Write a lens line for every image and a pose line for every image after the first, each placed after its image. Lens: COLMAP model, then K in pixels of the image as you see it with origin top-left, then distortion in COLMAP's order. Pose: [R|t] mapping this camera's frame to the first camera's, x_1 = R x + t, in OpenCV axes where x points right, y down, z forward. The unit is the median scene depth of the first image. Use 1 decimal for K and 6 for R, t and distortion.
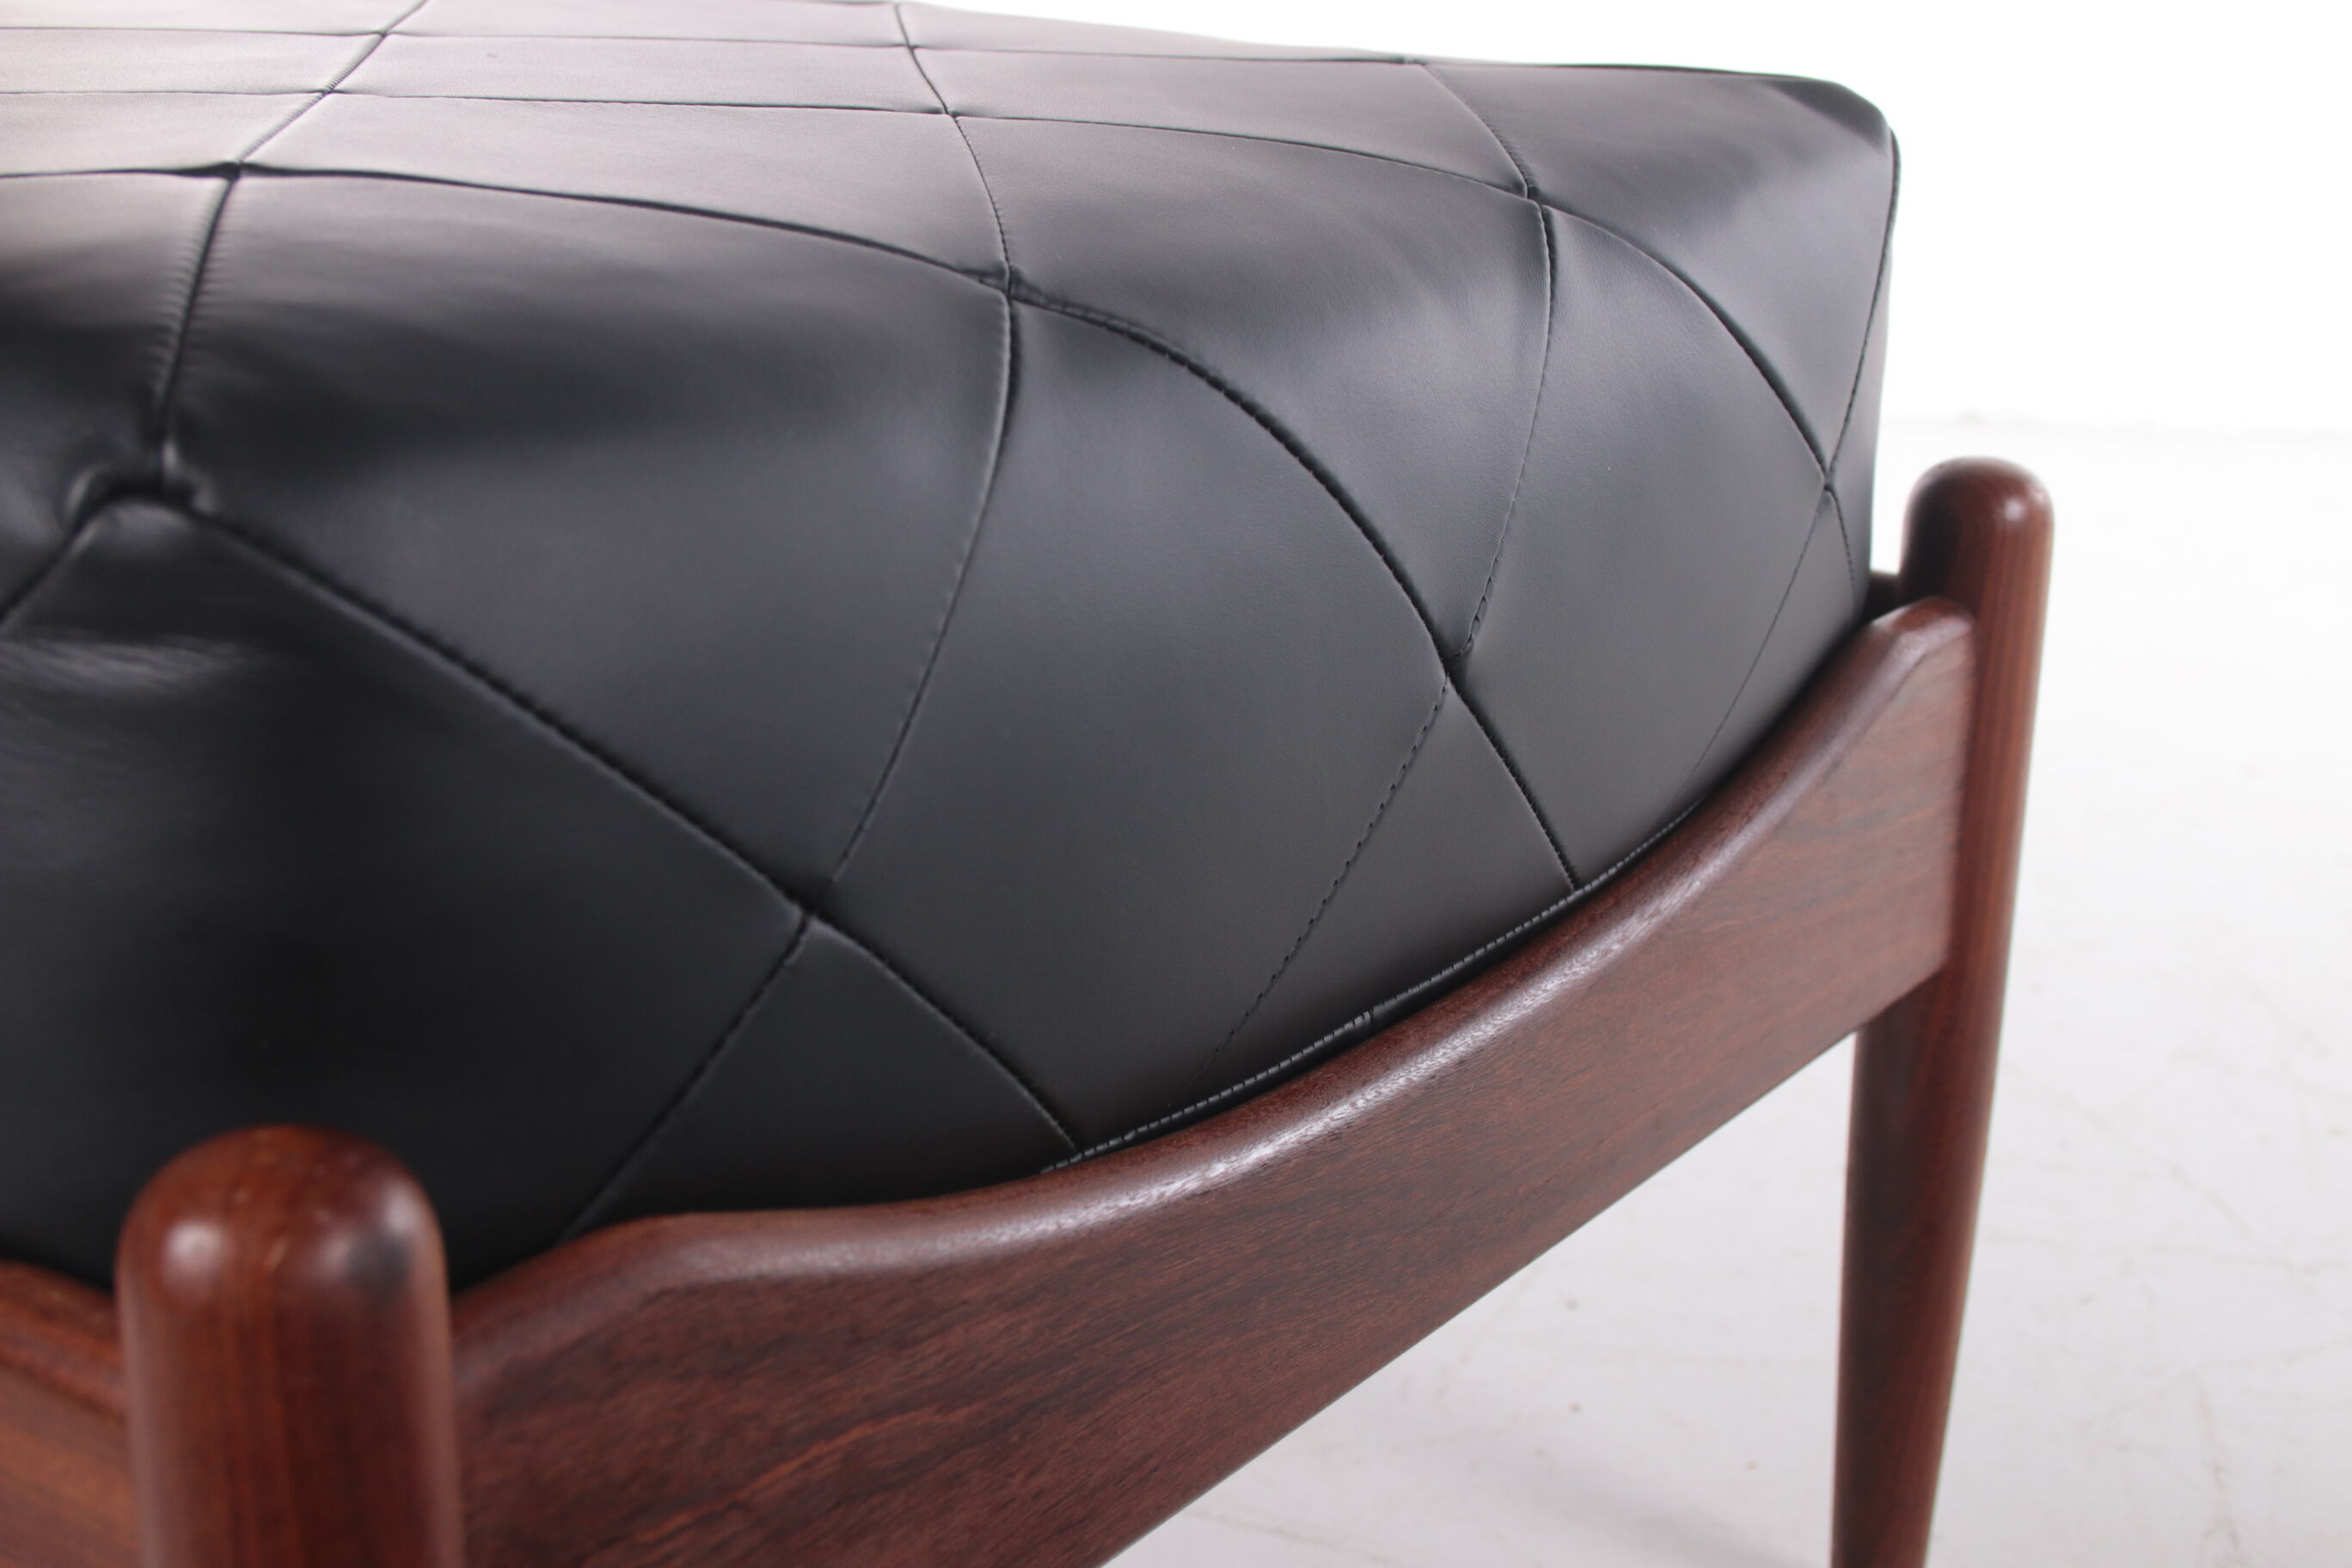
lens RADIAL K [[3235.8, 0, 1173.1], [0, 3235.8, 760.5], [0, 0, 1]] dist [0.014240, 0.000000]
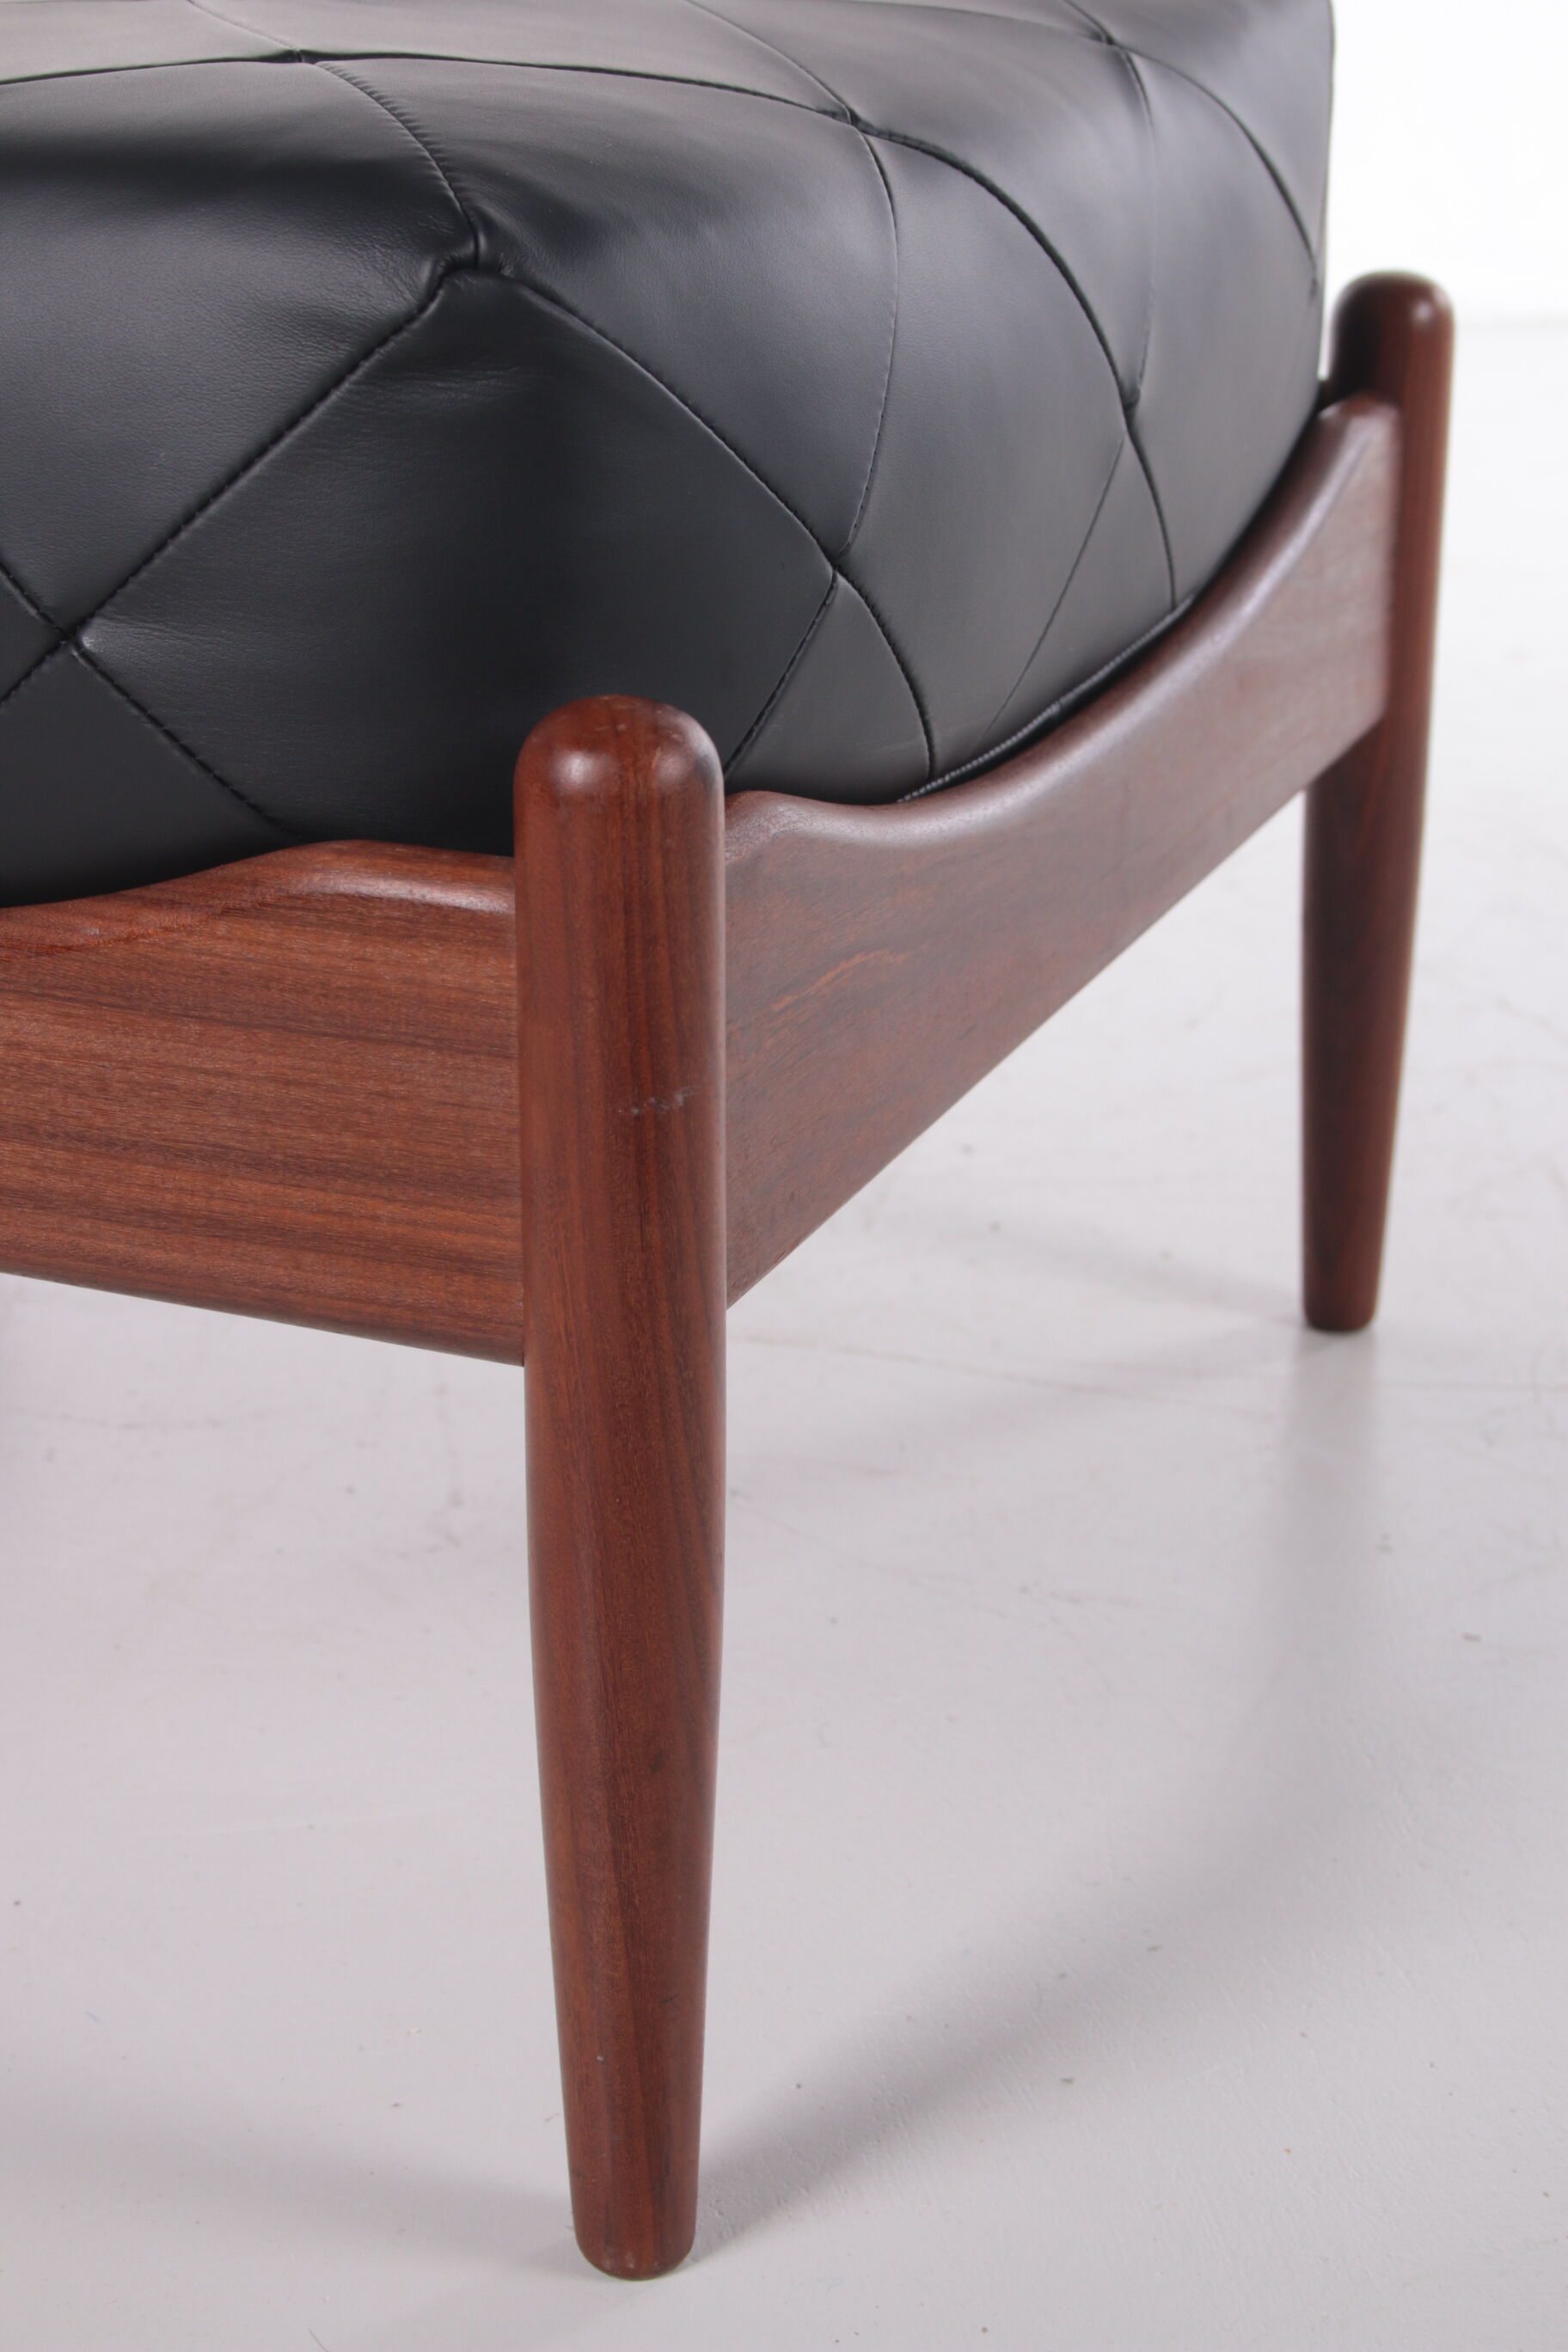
lens RADIAL K [[4335.1, 0, 769.9], [0, 4335.1, 1194.3], [0, 0, 1]] dist [0.050887, 0.000000]
pose [[0.975576, -0.094142, 0.198464, -0.412055], [0.079439, 0.993560, 0.080801, 0.123721], [-0.204793, -0.063062, 0.976772, -0.657739]]
